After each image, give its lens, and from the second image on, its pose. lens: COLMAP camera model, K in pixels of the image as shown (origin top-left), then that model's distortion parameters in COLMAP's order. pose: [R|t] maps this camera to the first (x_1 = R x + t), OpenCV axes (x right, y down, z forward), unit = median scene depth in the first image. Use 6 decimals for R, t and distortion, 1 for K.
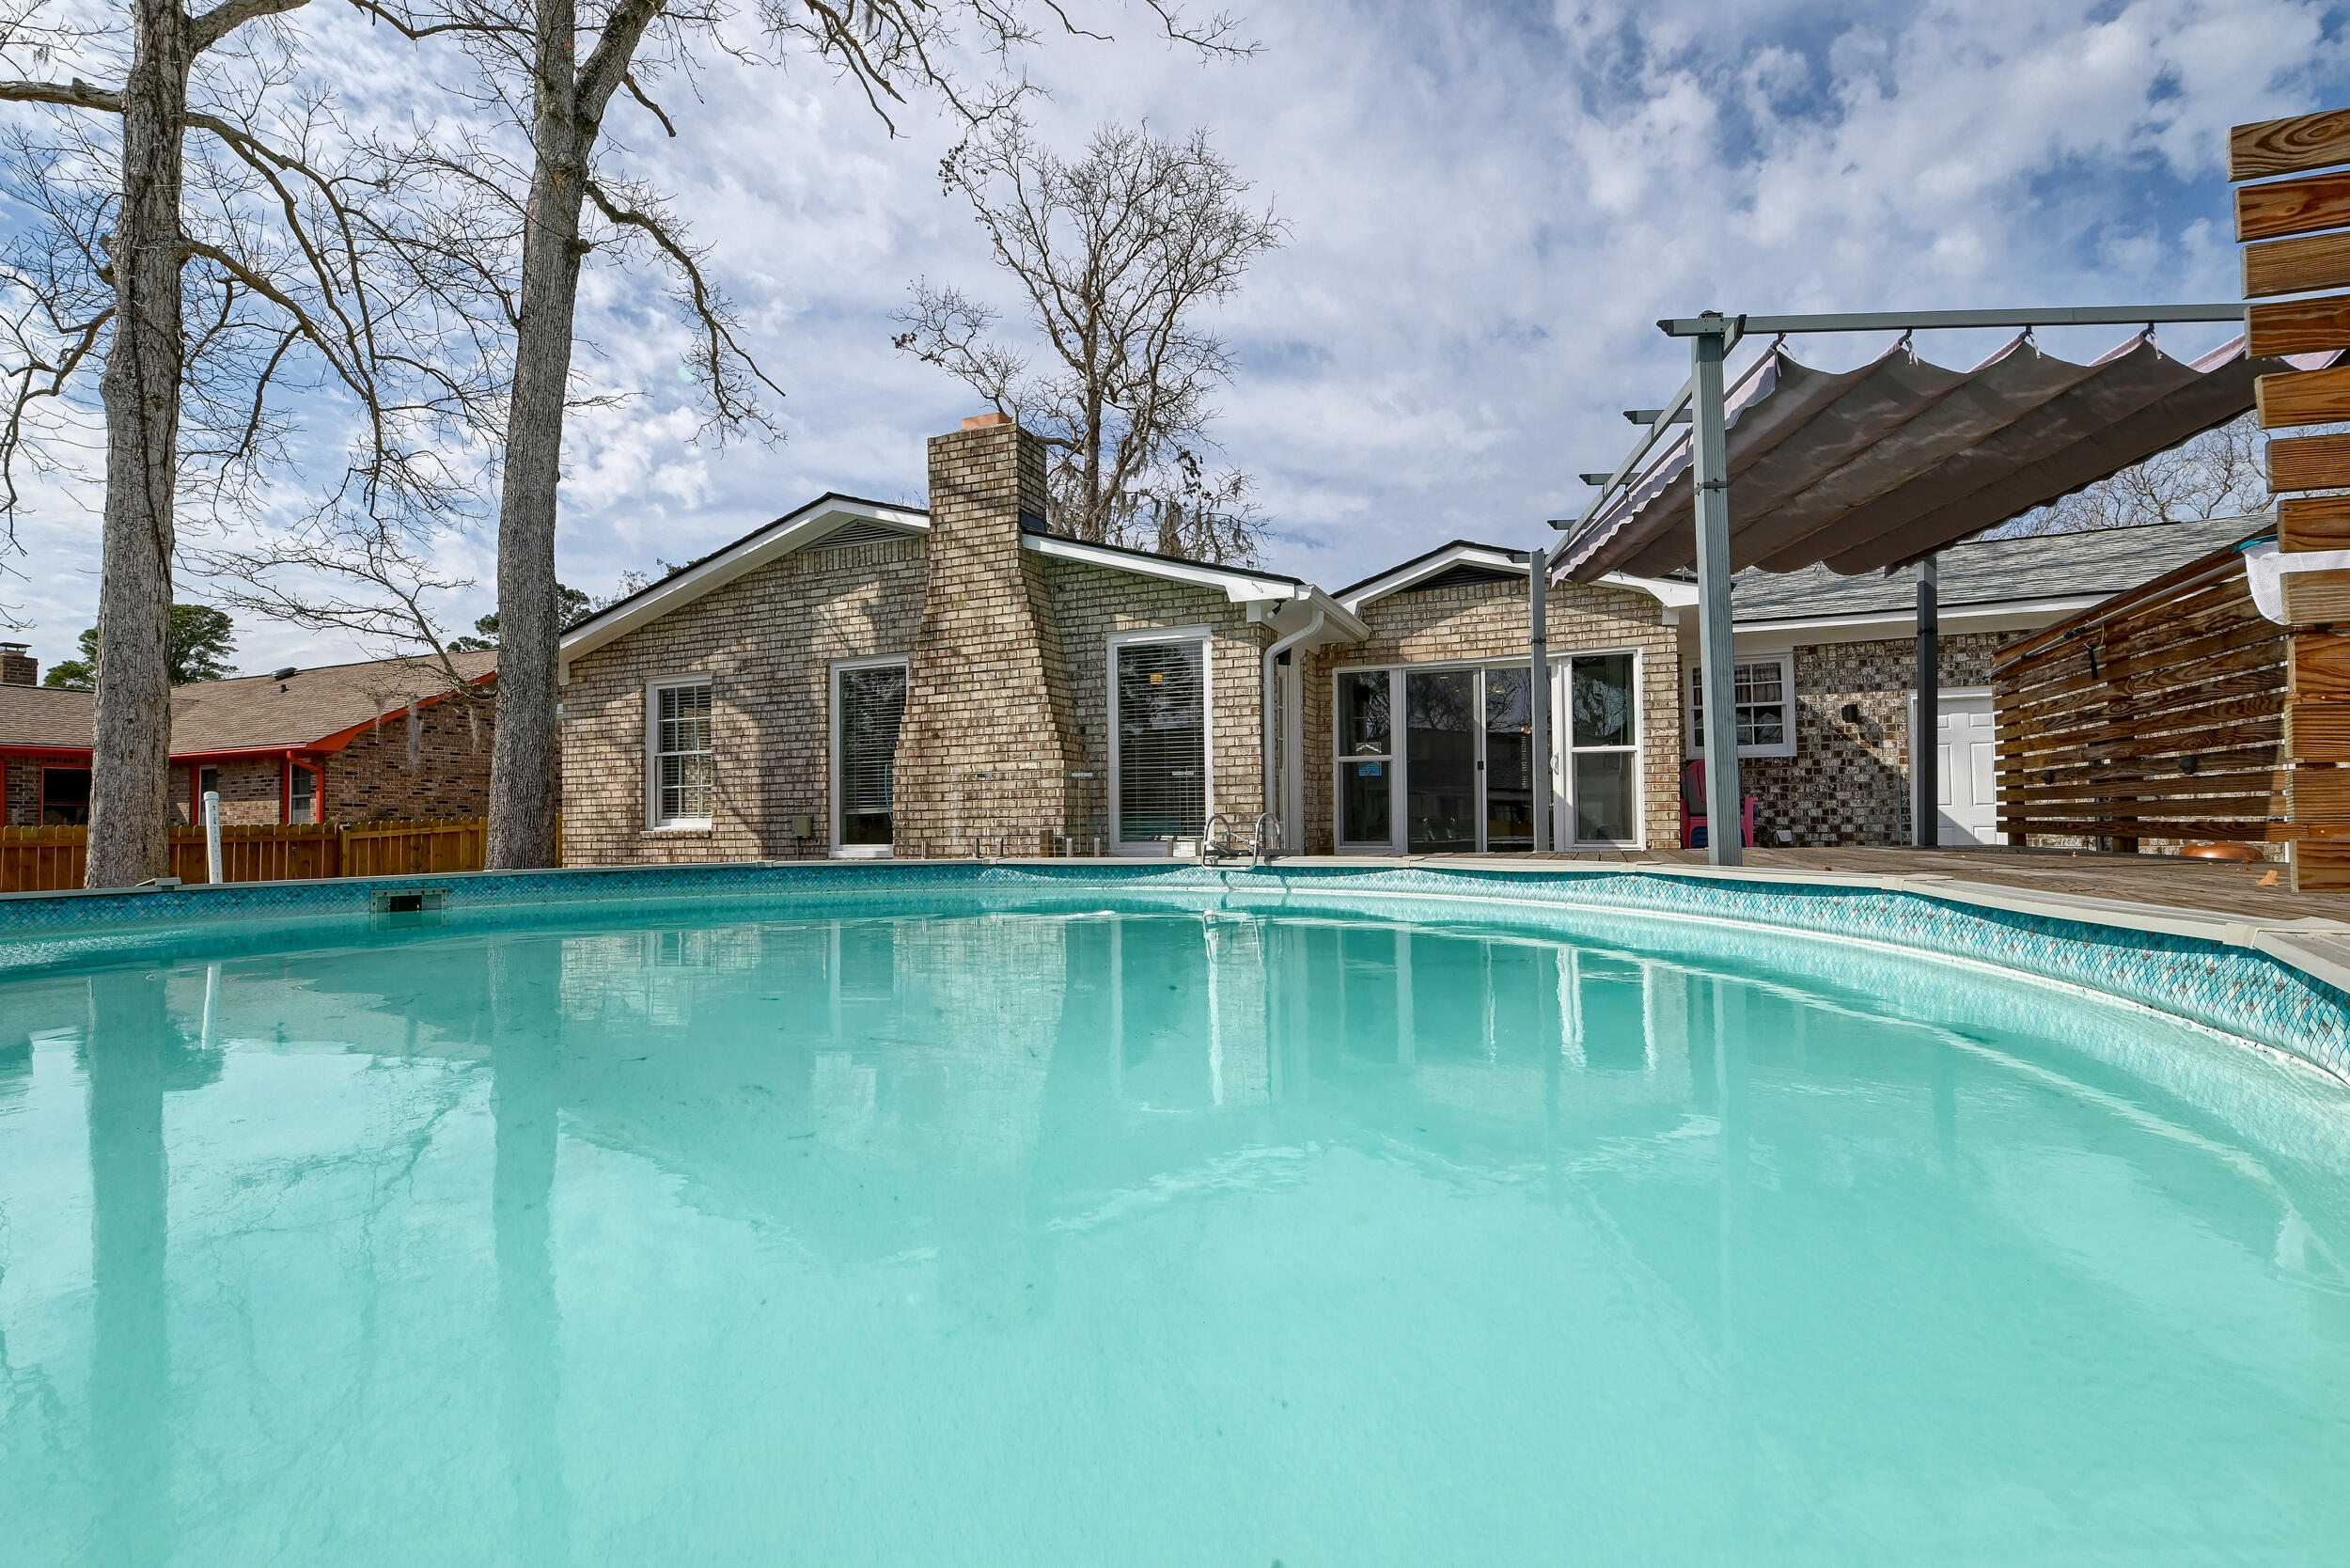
lens RADIAL K [[1058.3, 0, 1178.8], [0, 1058.3, 800.6], [0, 0, 1]] dist [-0.015246, 0.000224]
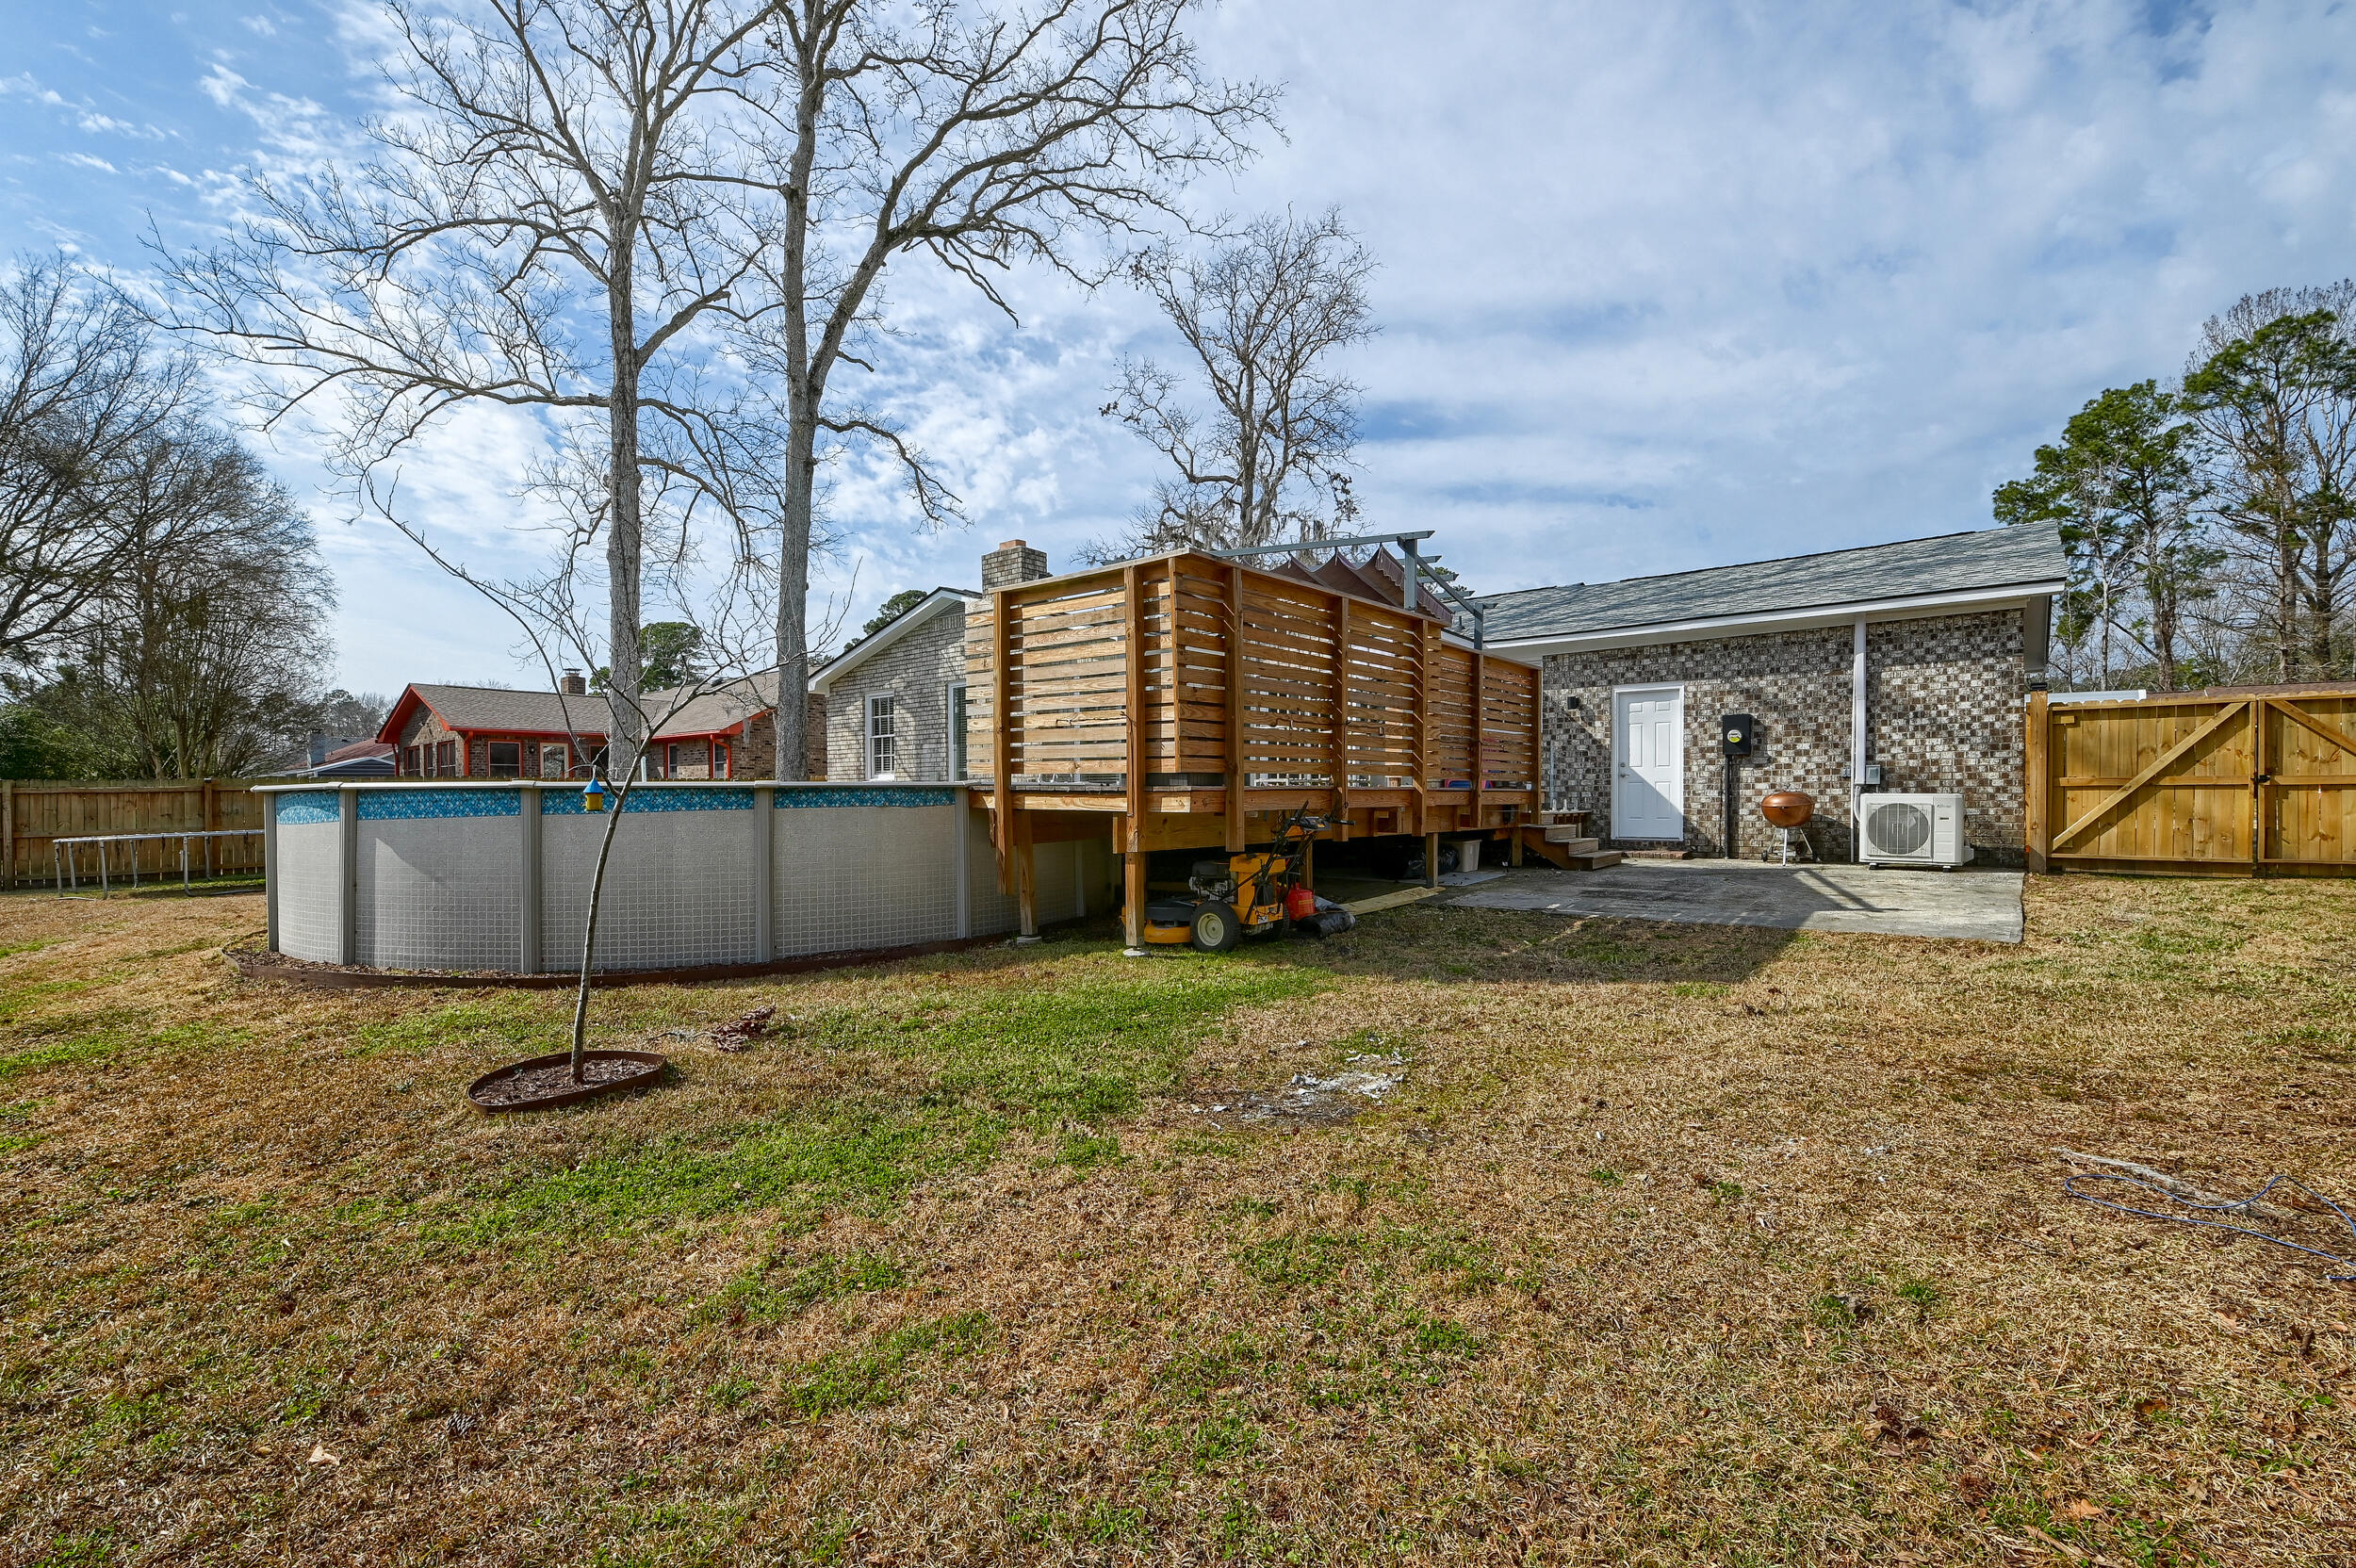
lens RADIAL K [[1015.0, 0, 1197.2], [0, 1015.0, 796.4], [0, 0, 1]] dist [-0.000948, -0.014860]
pose [[0.956349, 0.009400, -0.292076, 0.513344], [-0.001788, 0.999652, 0.026318, 0.008701], [0.292222, -0.024647, 0.956033, -0.439597]]
